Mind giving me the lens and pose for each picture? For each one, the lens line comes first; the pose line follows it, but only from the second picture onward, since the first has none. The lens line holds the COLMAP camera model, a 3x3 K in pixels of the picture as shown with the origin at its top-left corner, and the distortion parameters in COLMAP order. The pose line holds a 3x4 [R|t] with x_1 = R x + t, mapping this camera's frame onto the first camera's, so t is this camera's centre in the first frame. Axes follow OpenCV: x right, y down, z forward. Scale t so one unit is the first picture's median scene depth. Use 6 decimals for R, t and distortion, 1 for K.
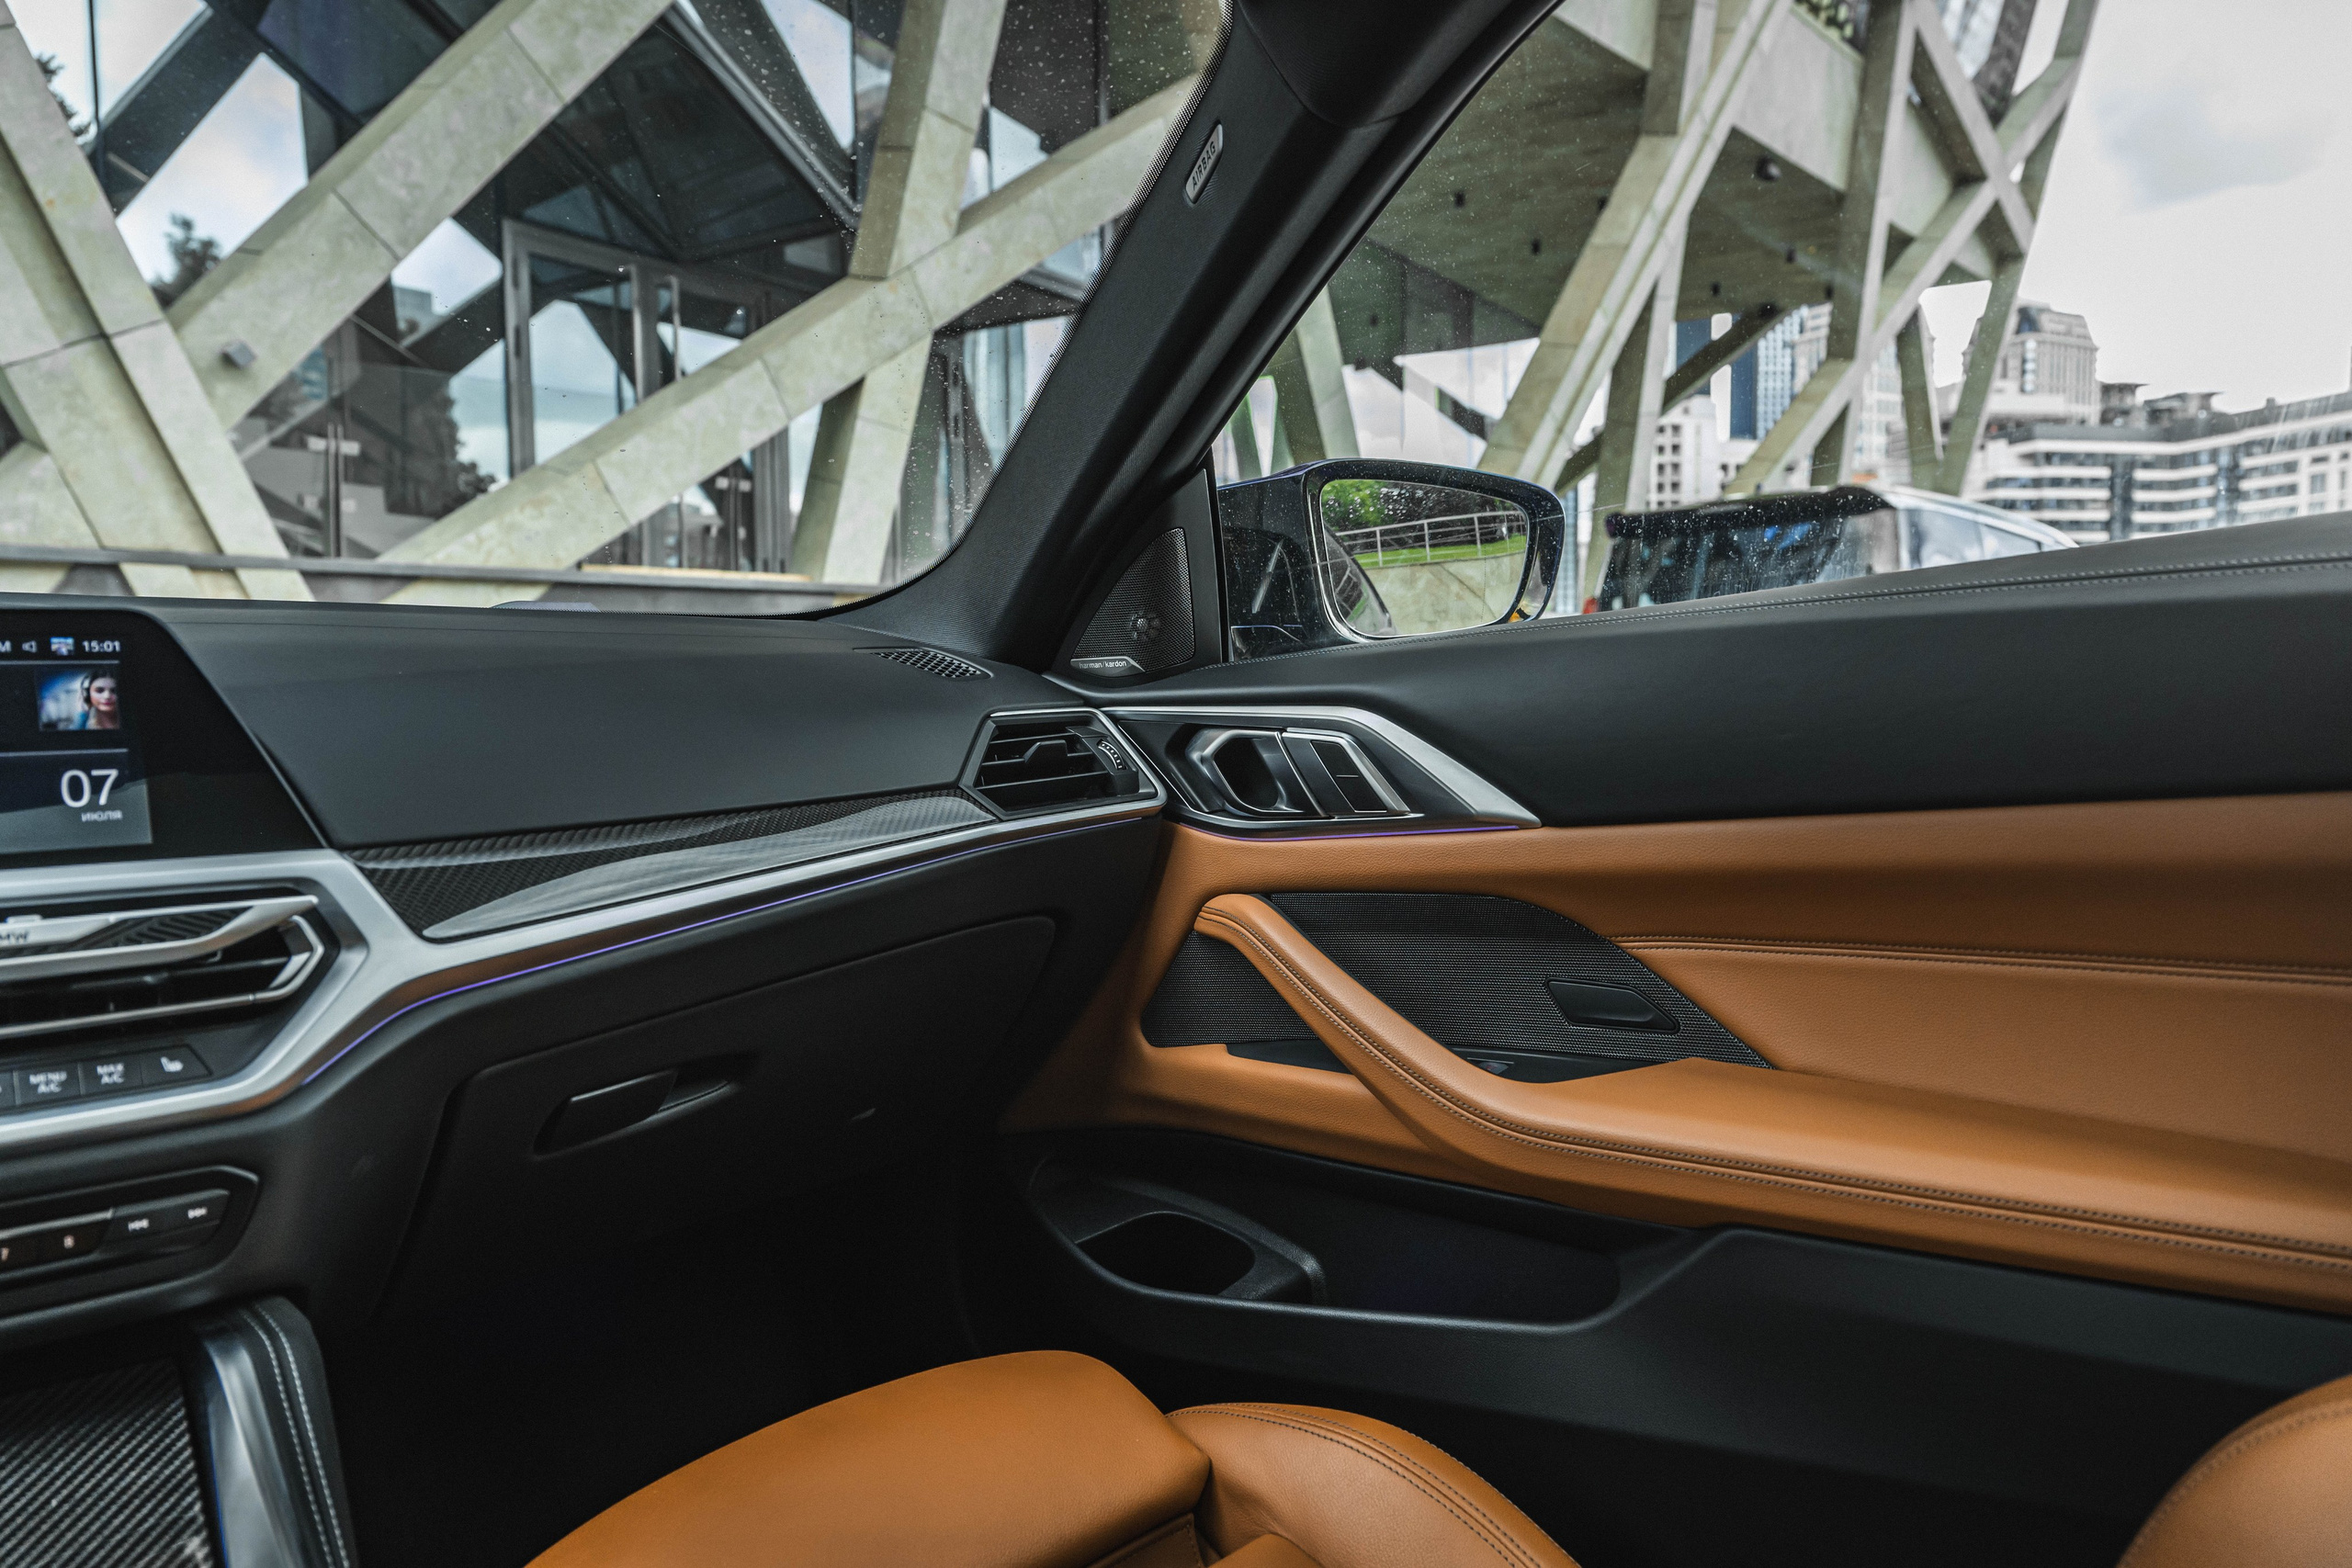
lens RADIAL K [[1565.6, 0, 1171.4], [0, 1565.6, 786.3], [0, 0, 1]] dist [0.012485, -0.002327]
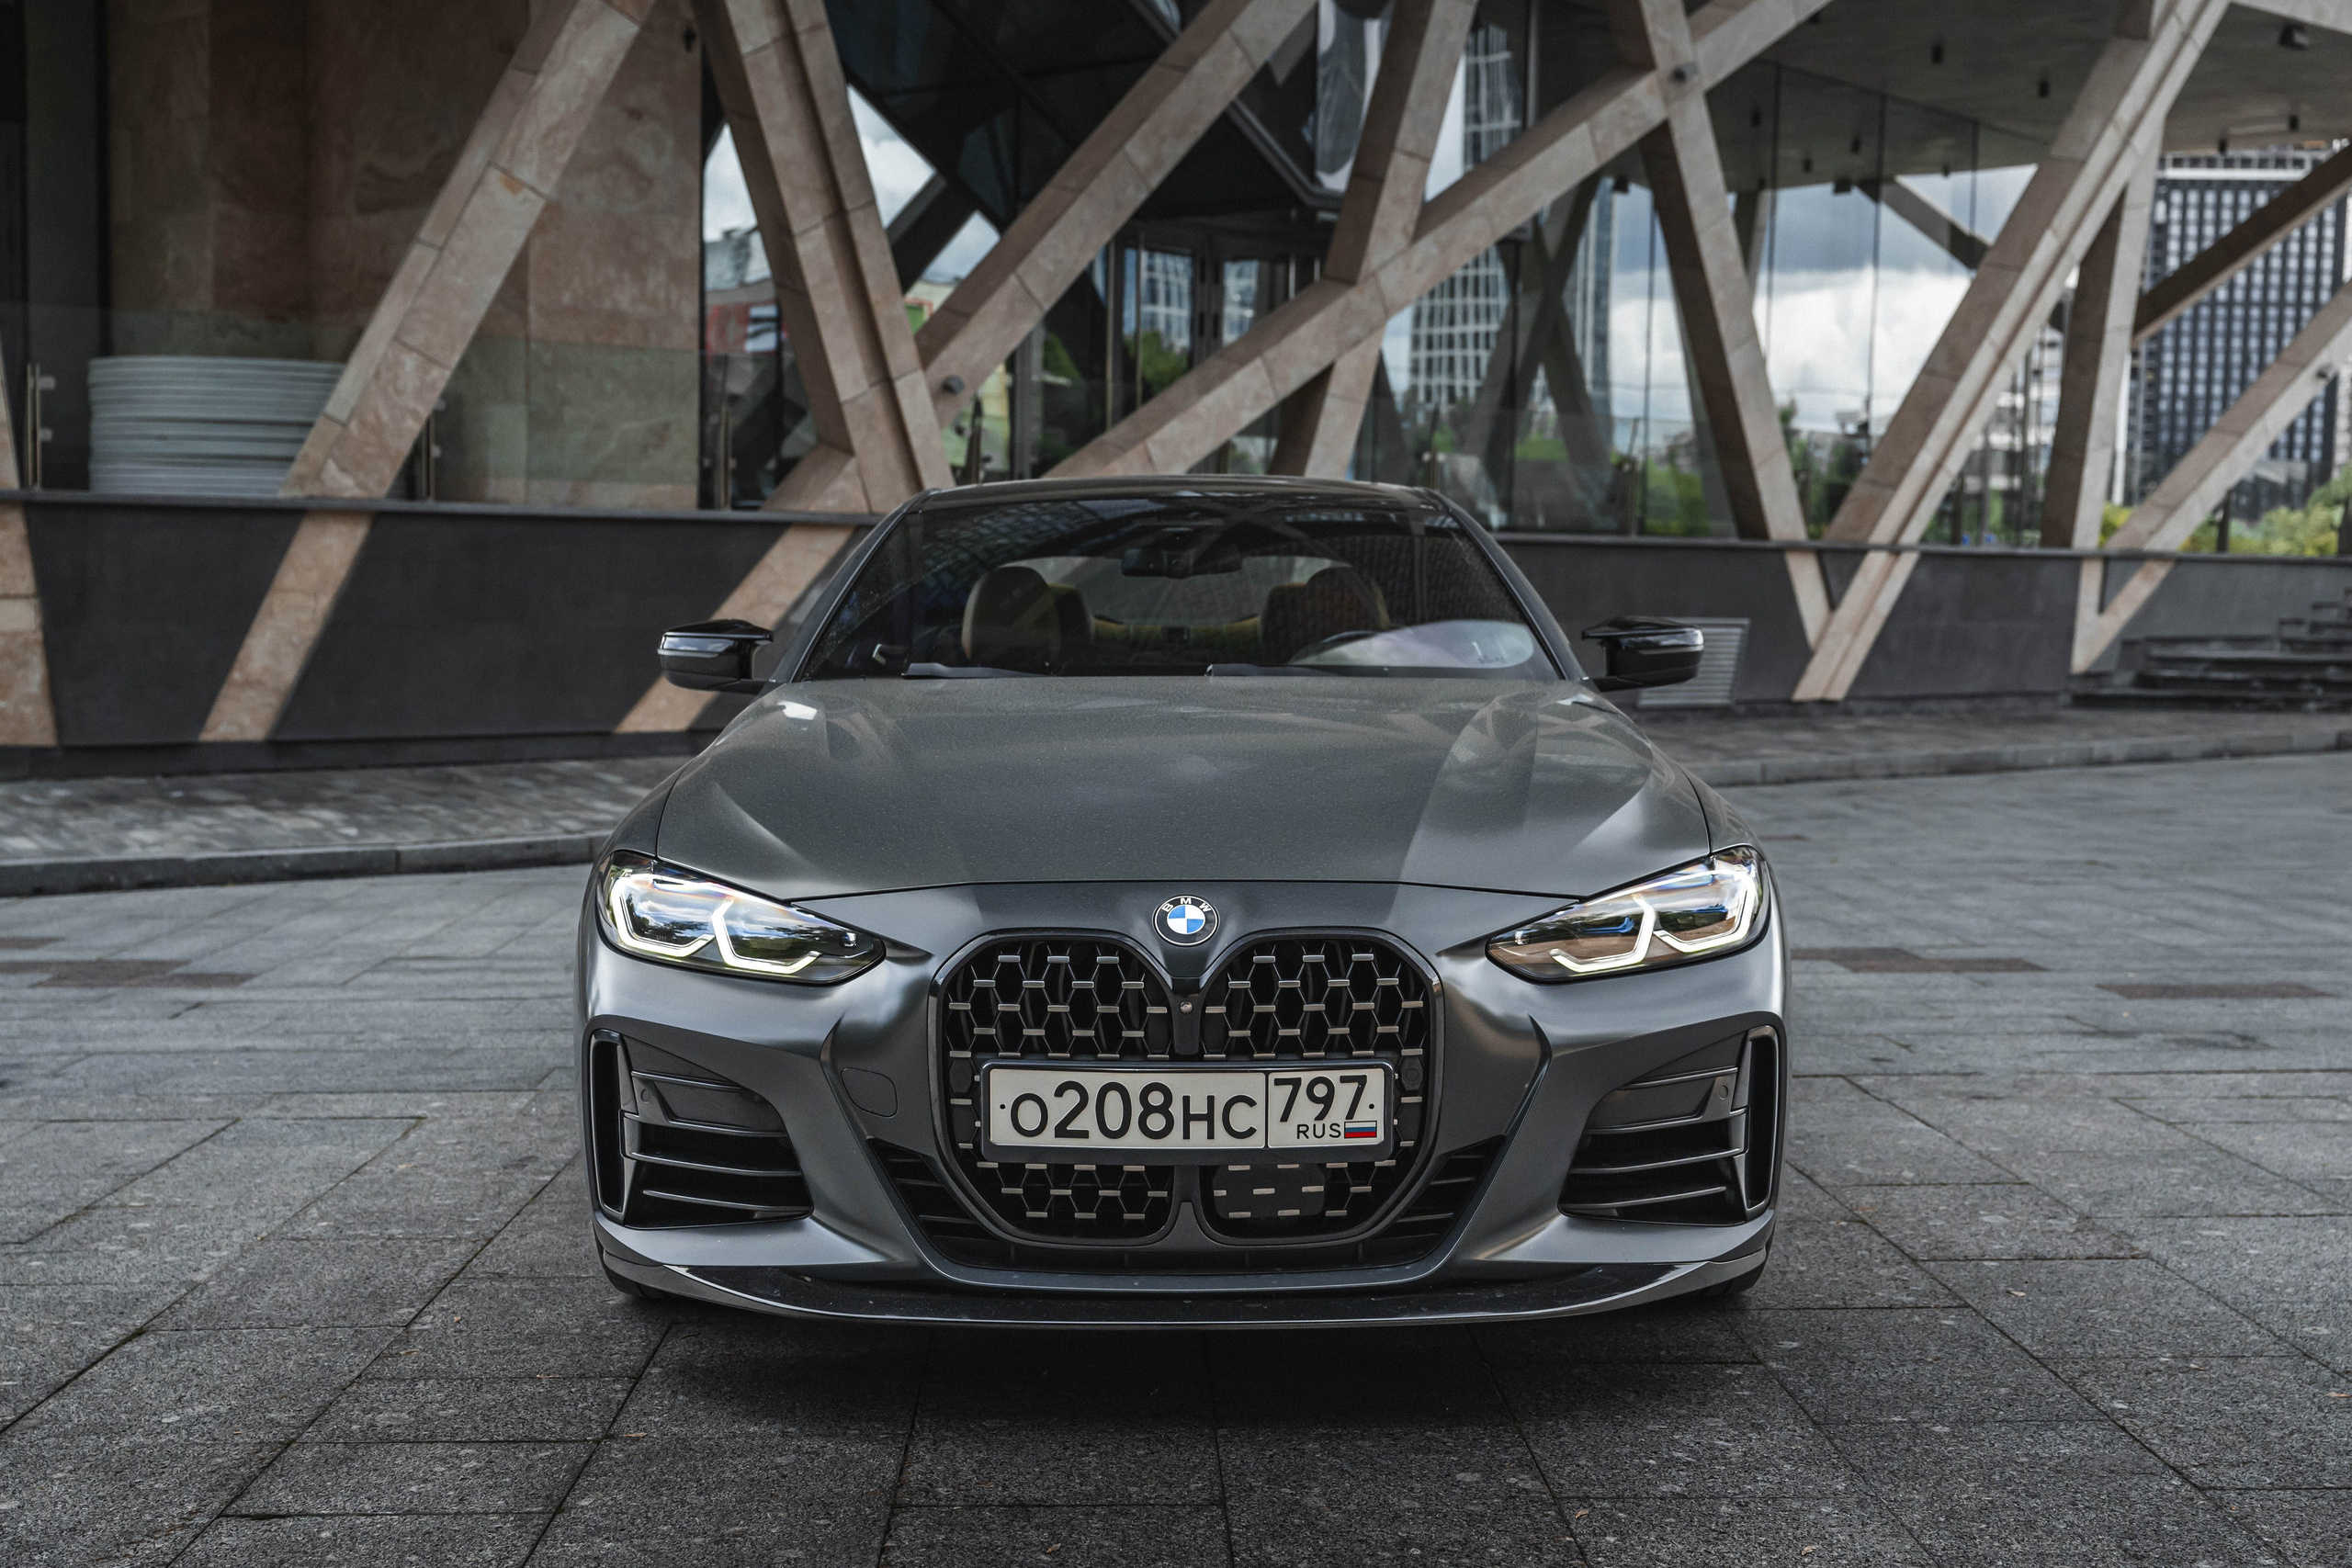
lens RADIAL K [[2726.6, 0, 1177.9], [0, 2726.6, 782.2], [0, 0, 1]] dist [0.005139, 0.000000]
pose [[0.988779, 0.044294, -0.142669, 0.003579], [-0.041981, 0.998934, 0.019179, 0.033348], [0.143366, -0.012975, 0.989585, -1.158134]]
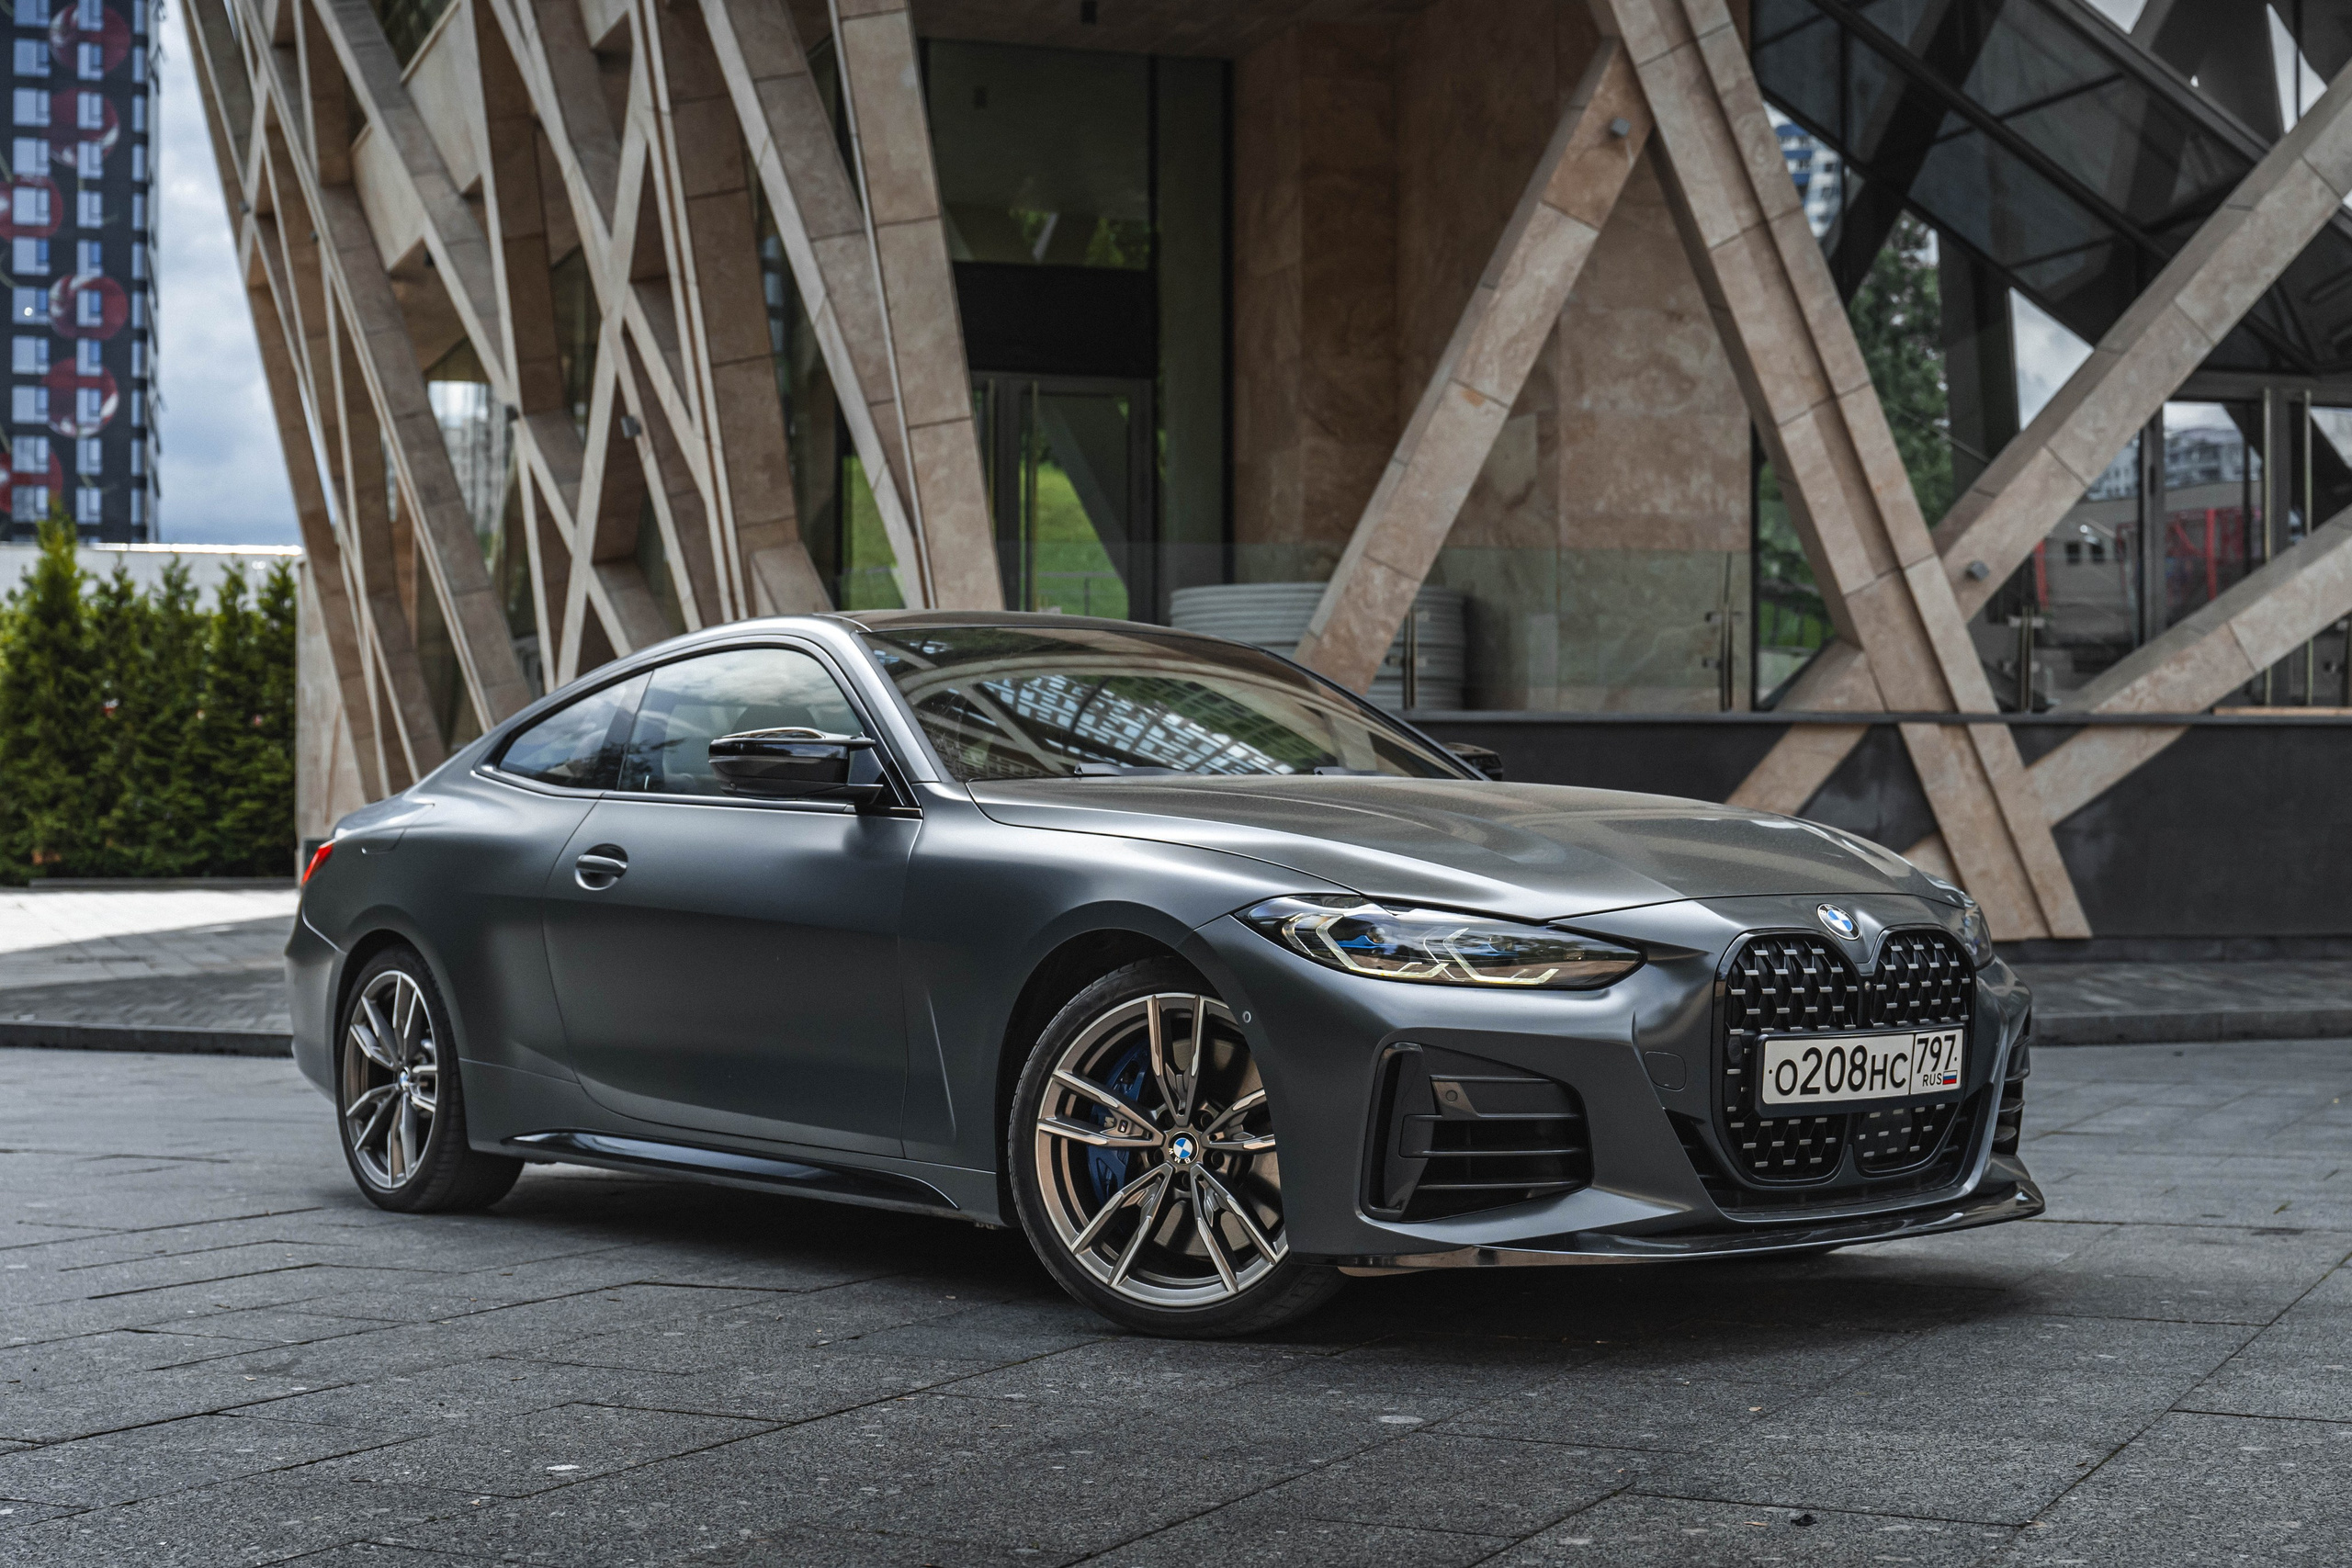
lens RADIAL K [[3109.9, 0, 1180.7], [0, 3109.9, 740.8], [0, 0, 1]] dist [-0.002804, 0.000000]
pose [[0.790390, 0.001649, -0.612602, 0.397556], [-0.050145, 0.996815, -0.062014, 0.059929], [0.610548, 0.079734, 0.787955, -1.181078]]
